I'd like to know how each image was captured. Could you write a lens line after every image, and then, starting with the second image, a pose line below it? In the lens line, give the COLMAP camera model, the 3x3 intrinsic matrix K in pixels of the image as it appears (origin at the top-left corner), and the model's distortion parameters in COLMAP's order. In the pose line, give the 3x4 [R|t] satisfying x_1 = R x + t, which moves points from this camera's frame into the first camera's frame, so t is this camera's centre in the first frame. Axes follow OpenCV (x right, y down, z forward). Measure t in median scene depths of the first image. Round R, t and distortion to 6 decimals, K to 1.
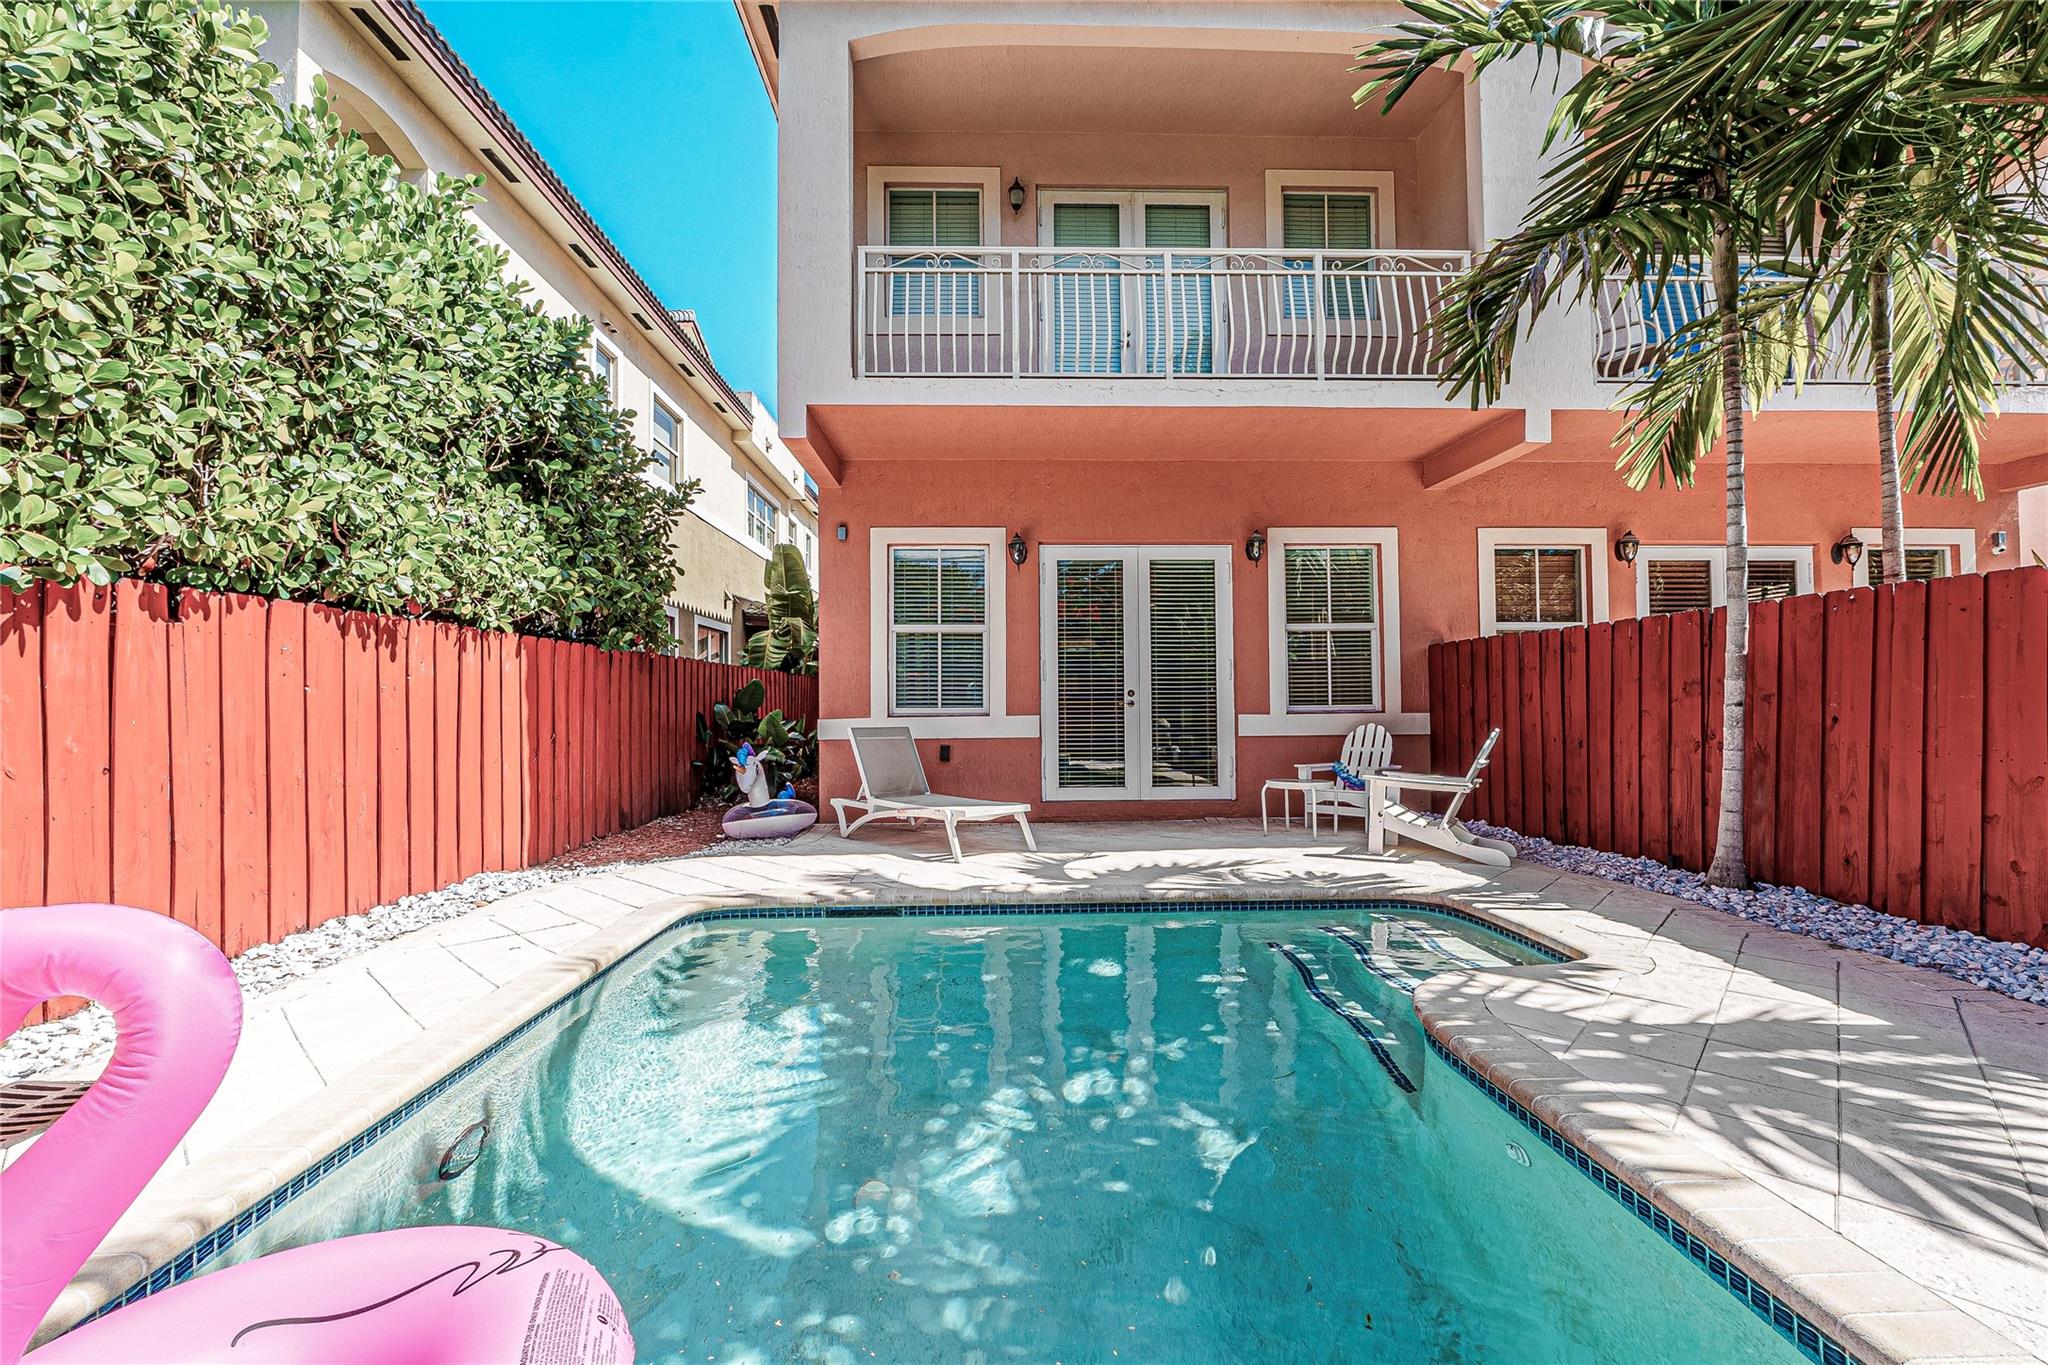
lens RADIAL K [[881.9, 0, 1024.0], [0, 881.9, 682.5], [0, 0, 1]] dist [-0.004131, -0.000533]
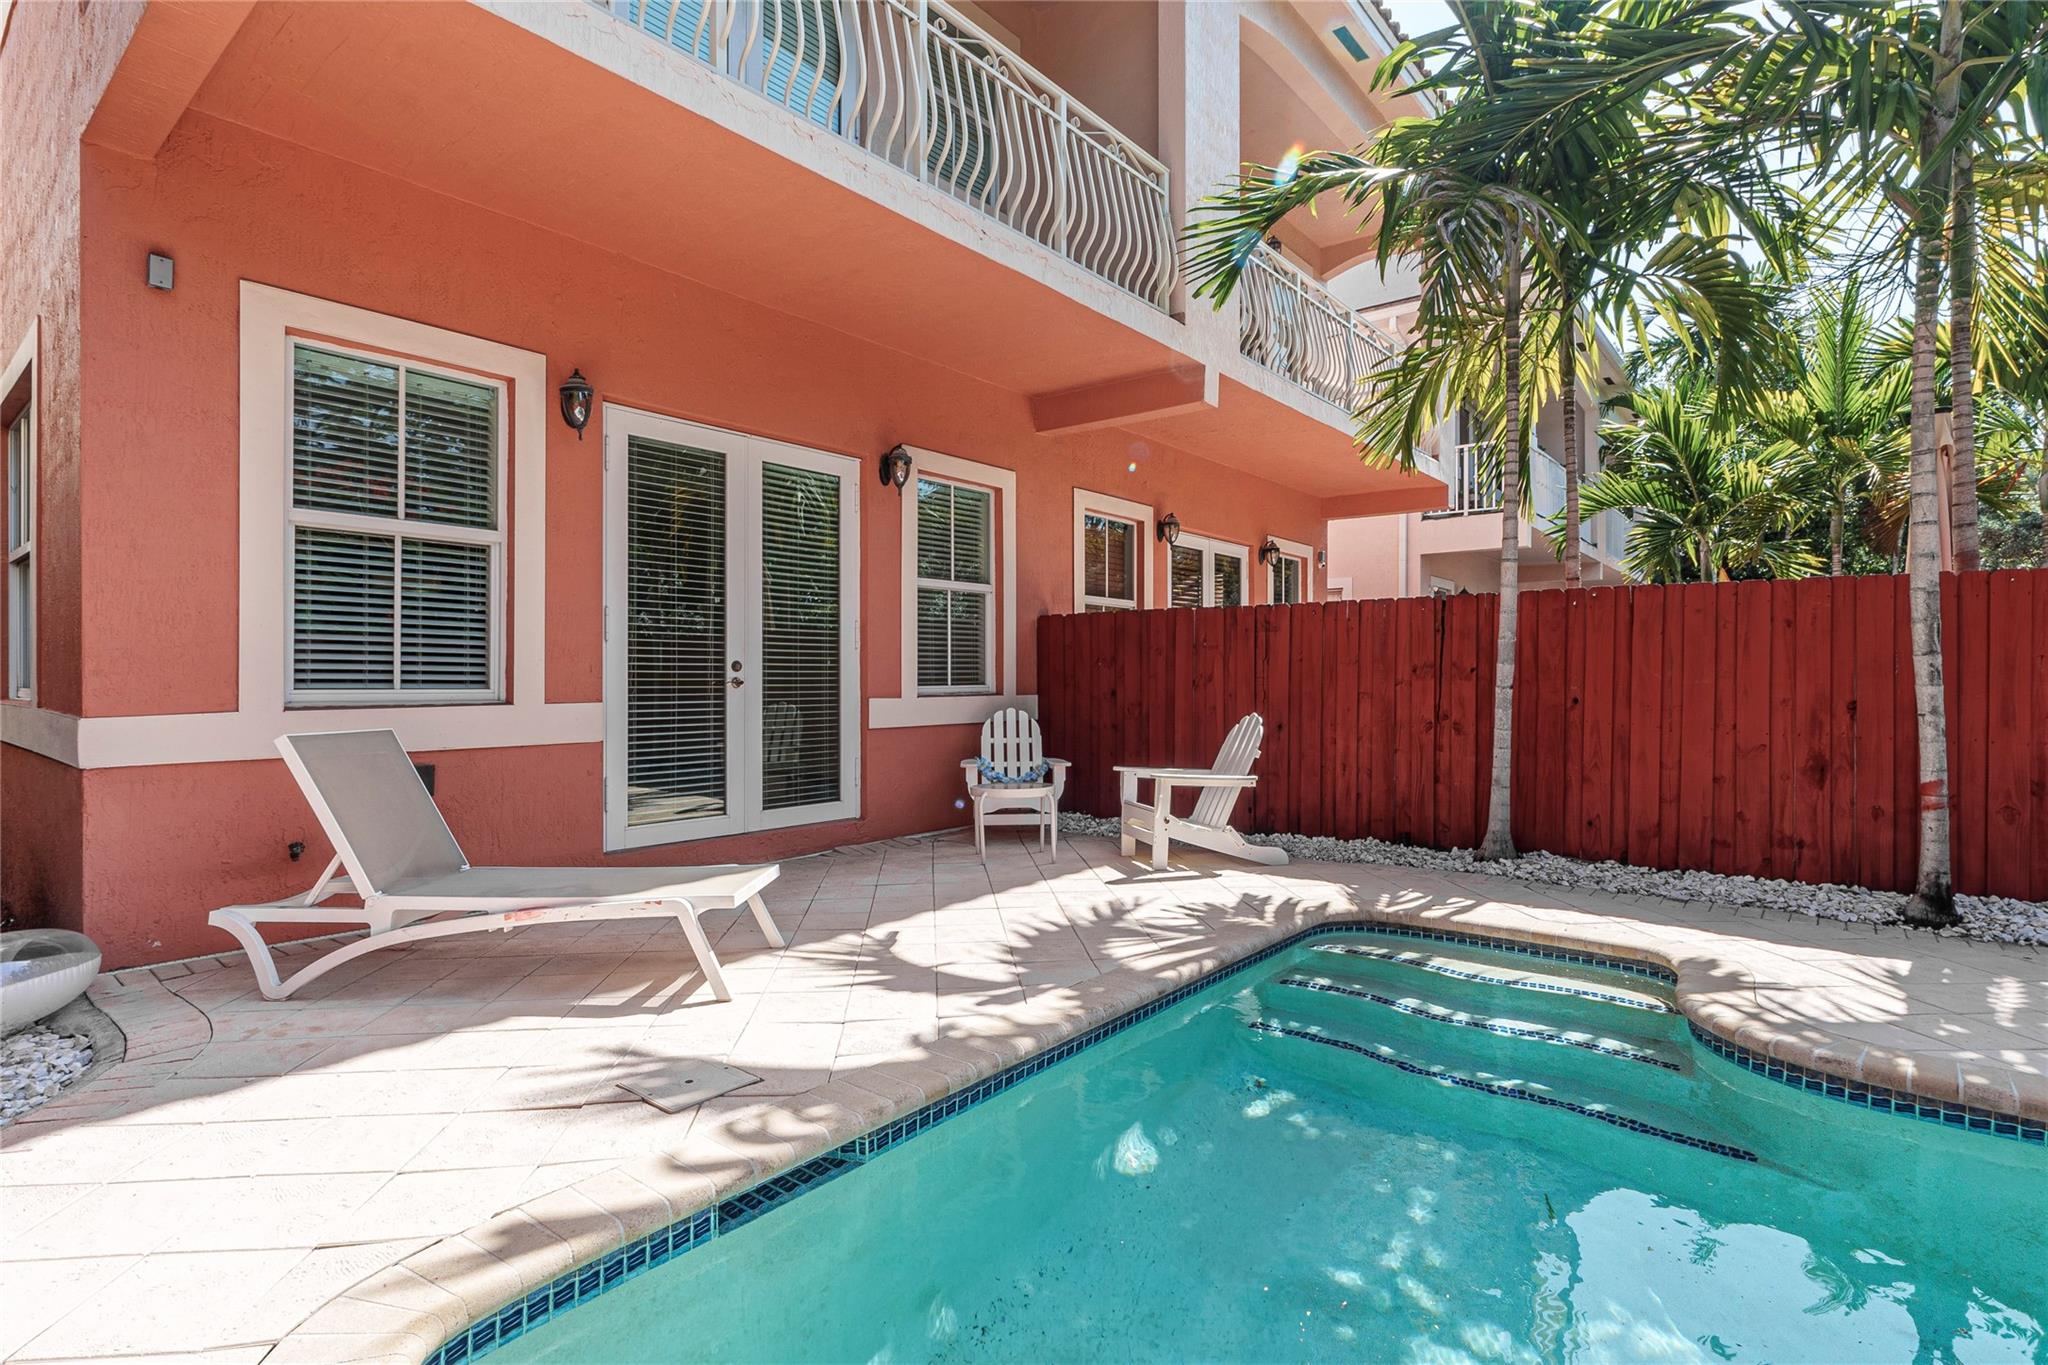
lens RADIAL K [[1009.0, 0, 1024.0], [0, 1009.0, 682.5], [0, 0, 1]] dist [-0.003228, -0.000372]
pose [[0.657198, 0.004672, 0.753704, -0.294571], [-0.023128, 0.999635, 0.013970, 0.009060], [-0.753363, -0.026613, 0.657066, 0.372093]]
